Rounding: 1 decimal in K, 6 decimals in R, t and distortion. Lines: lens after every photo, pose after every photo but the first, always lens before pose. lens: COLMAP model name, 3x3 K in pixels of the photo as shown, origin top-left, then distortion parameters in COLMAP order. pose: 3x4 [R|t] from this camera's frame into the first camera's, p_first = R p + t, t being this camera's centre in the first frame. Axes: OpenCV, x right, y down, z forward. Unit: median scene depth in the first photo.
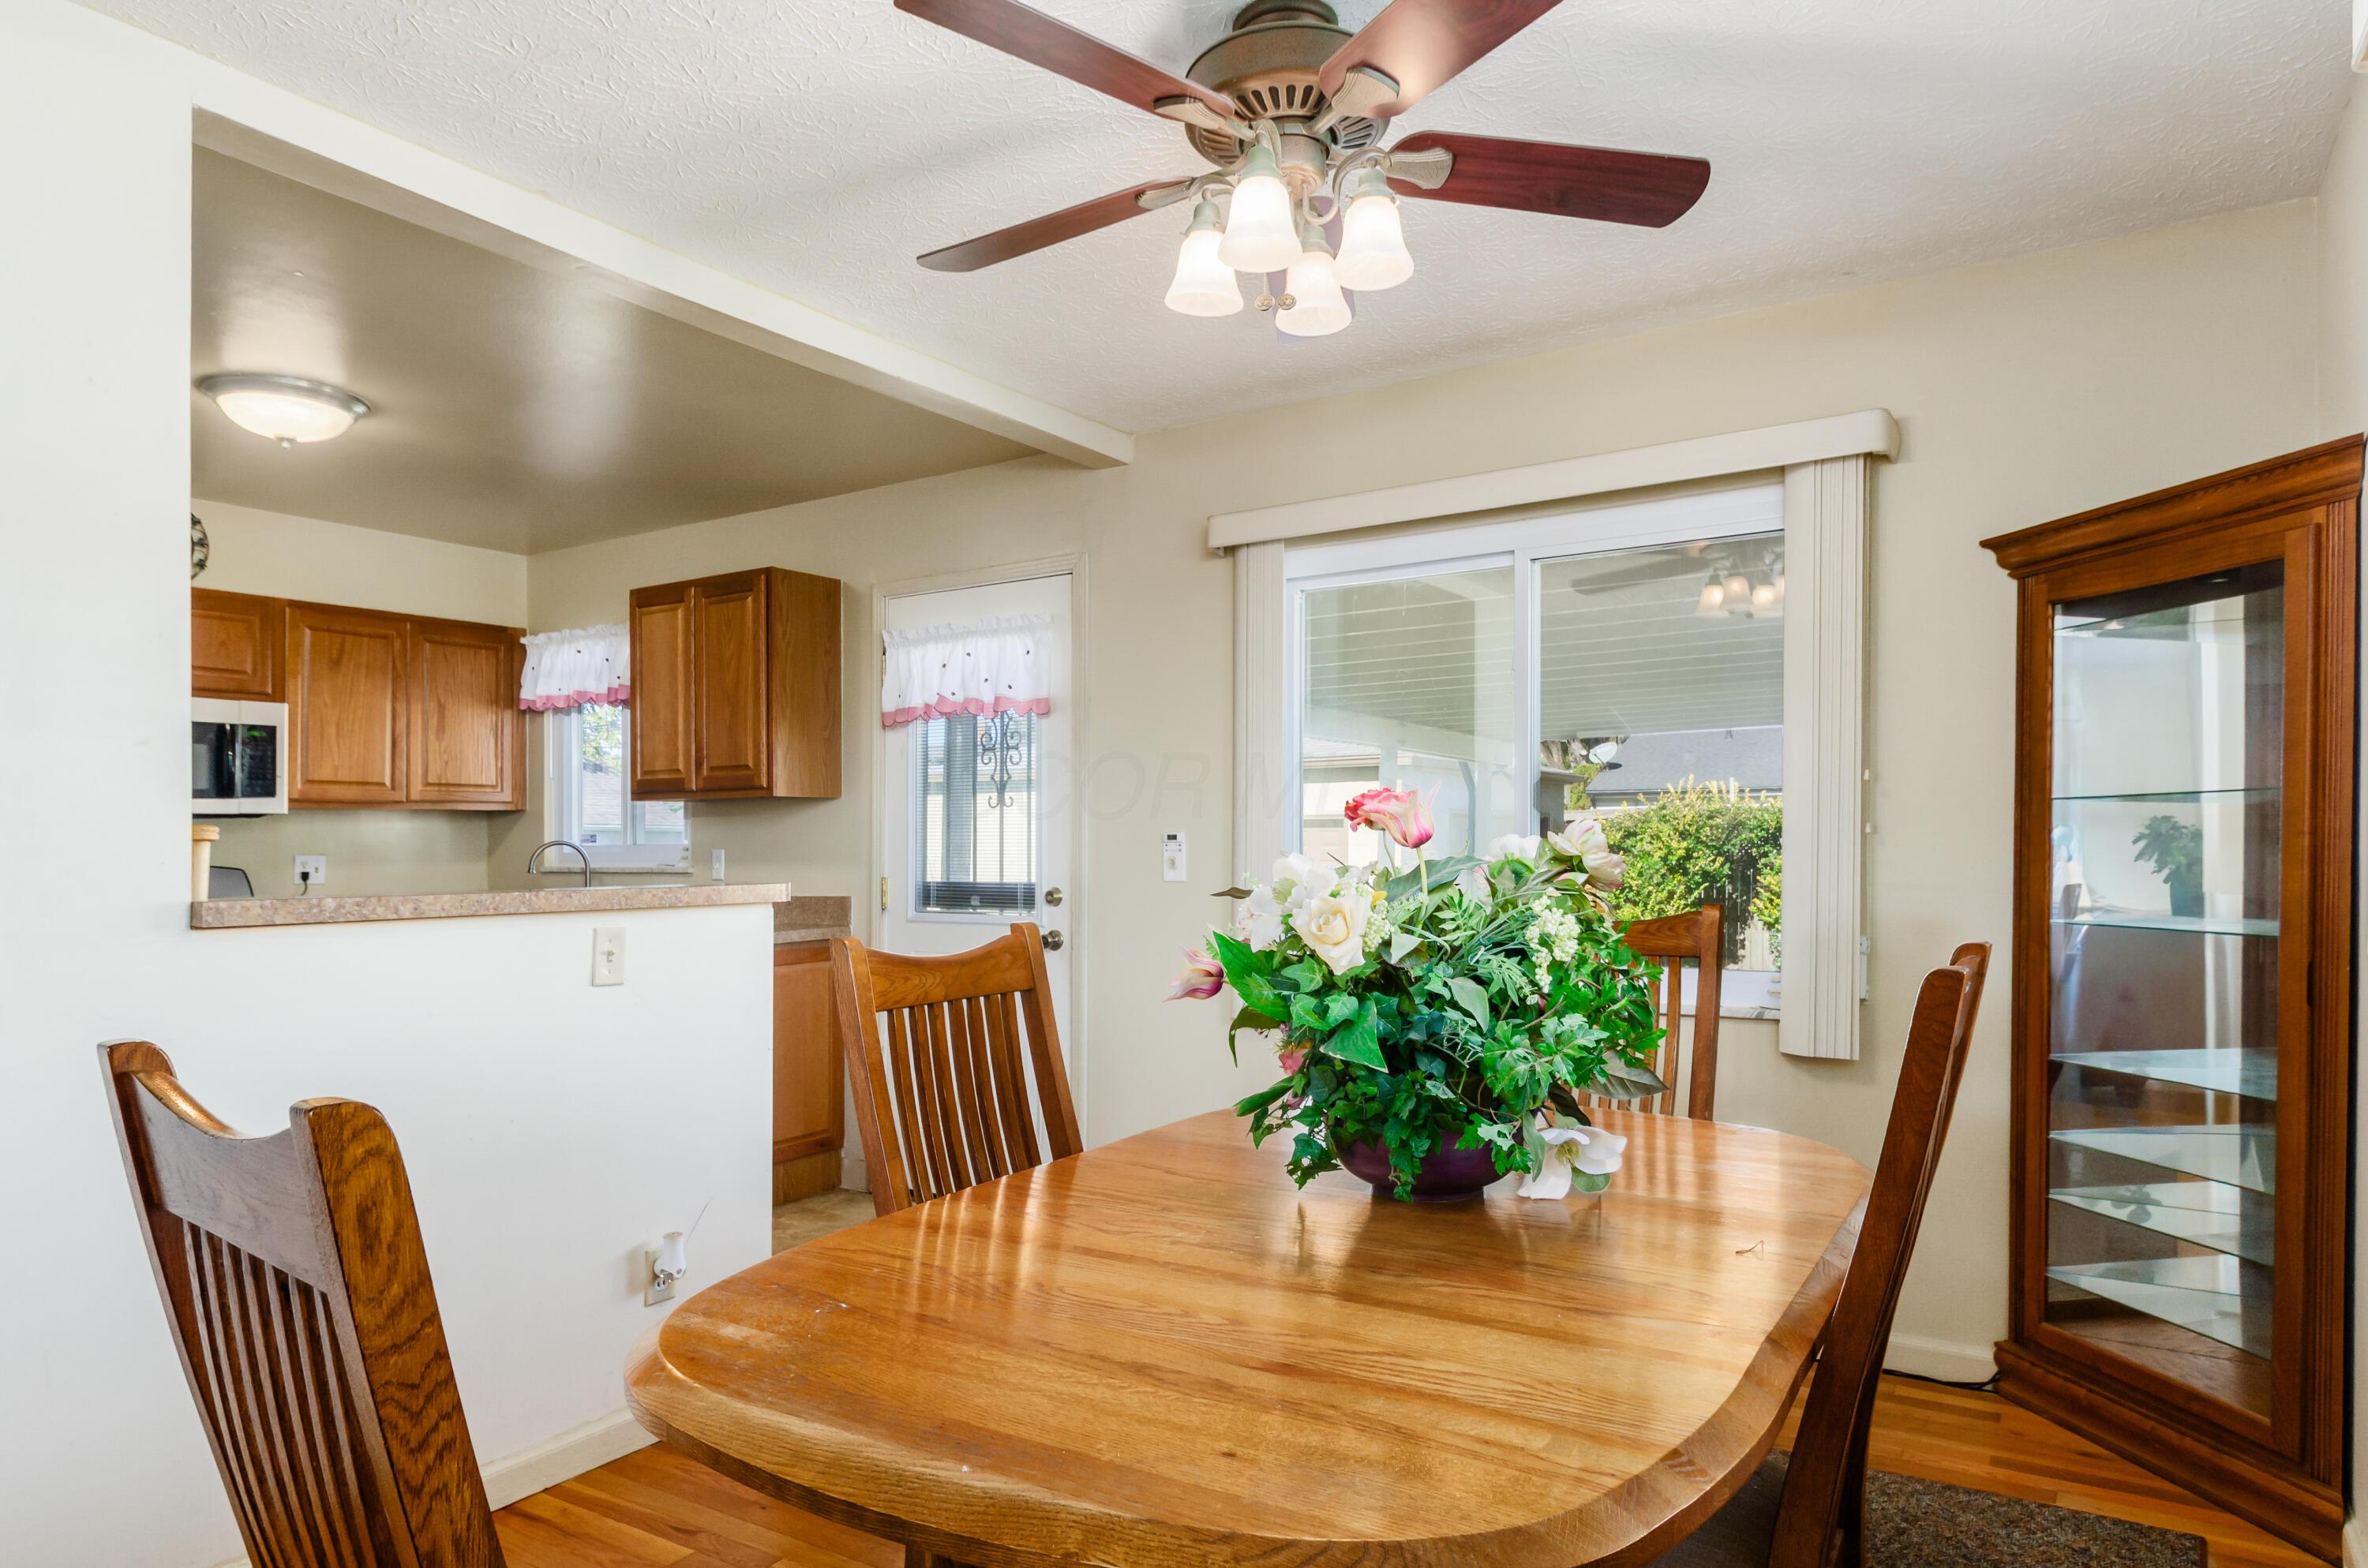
lens RADIAL K [[1376.3, 0, 1185.9], [0, 1376.3, 801.7], [0, 0, 1]] dist [0.000818, 0.000067]
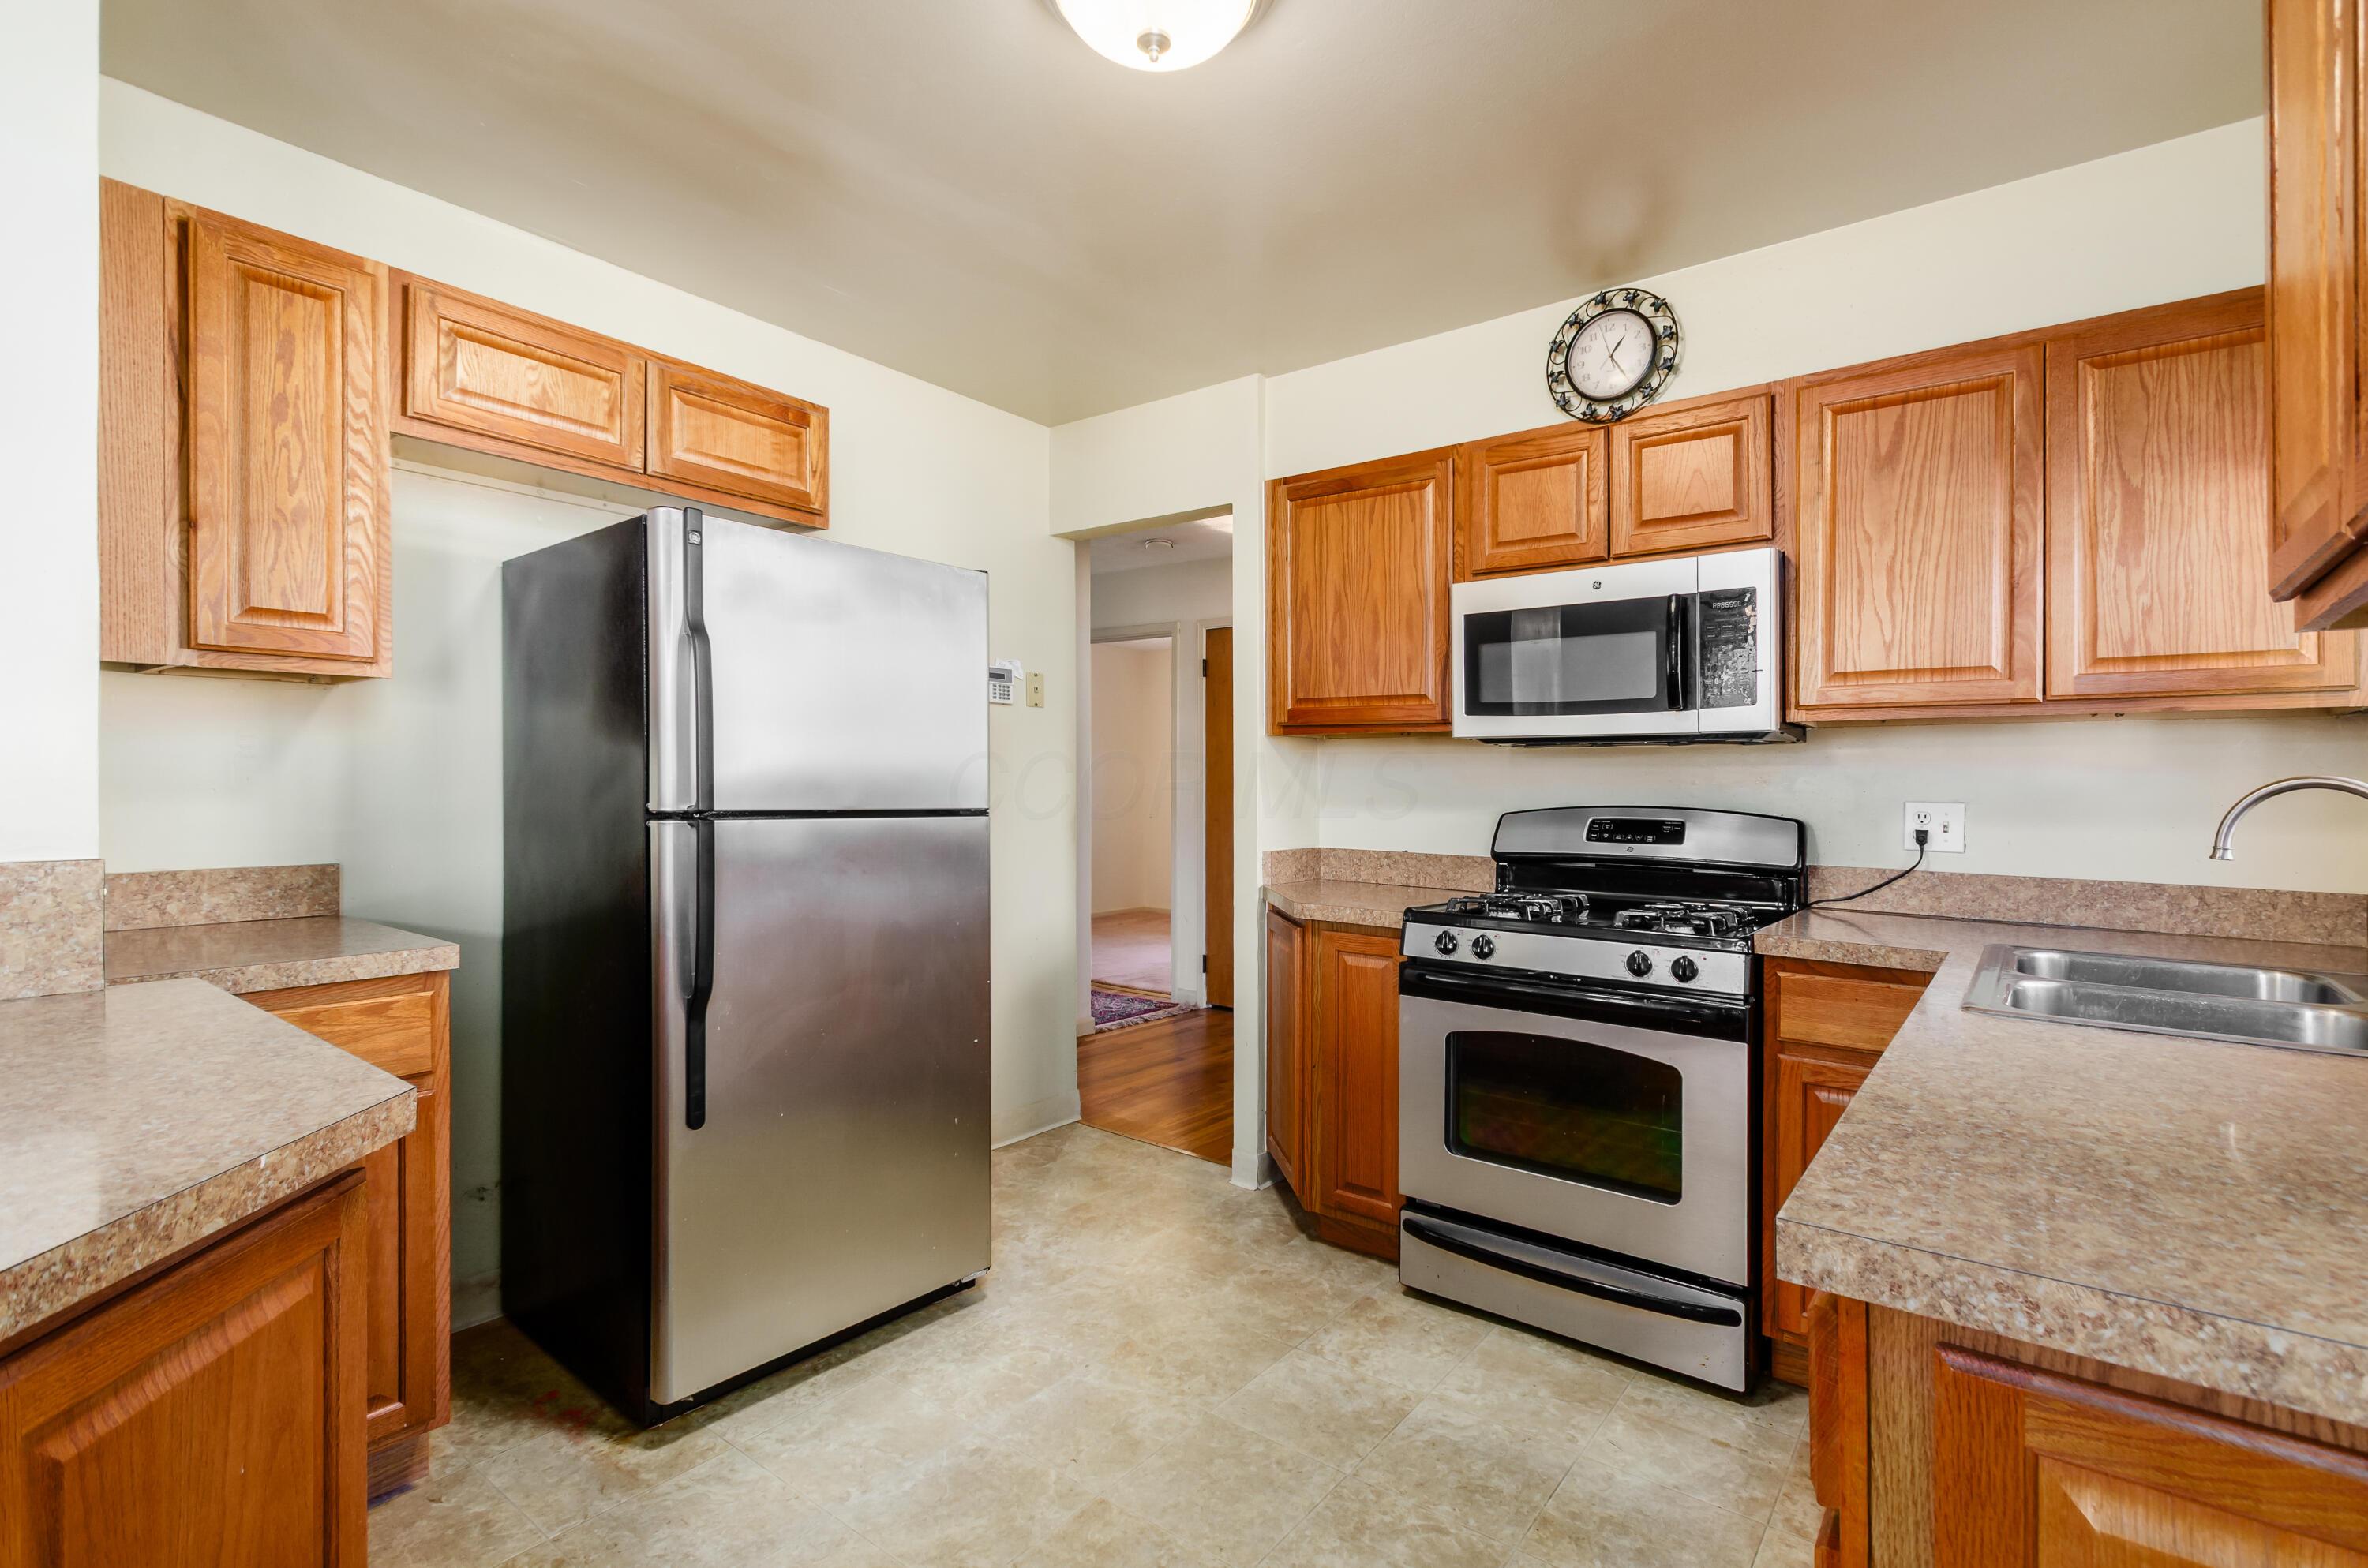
lens RADIAL K [[1097.3, 0, 1187.7], [0, 1097.3, 783.8], [0, 0, 1]] dist [-0.004393, -0.000566]
pose [[-0.119355, 0.000150, -0.992852, -0.133323], [0.012303, 0.999923, -0.001328, 0.027652], [0.992775, -0.012373, -0.119348, 0.739922]]
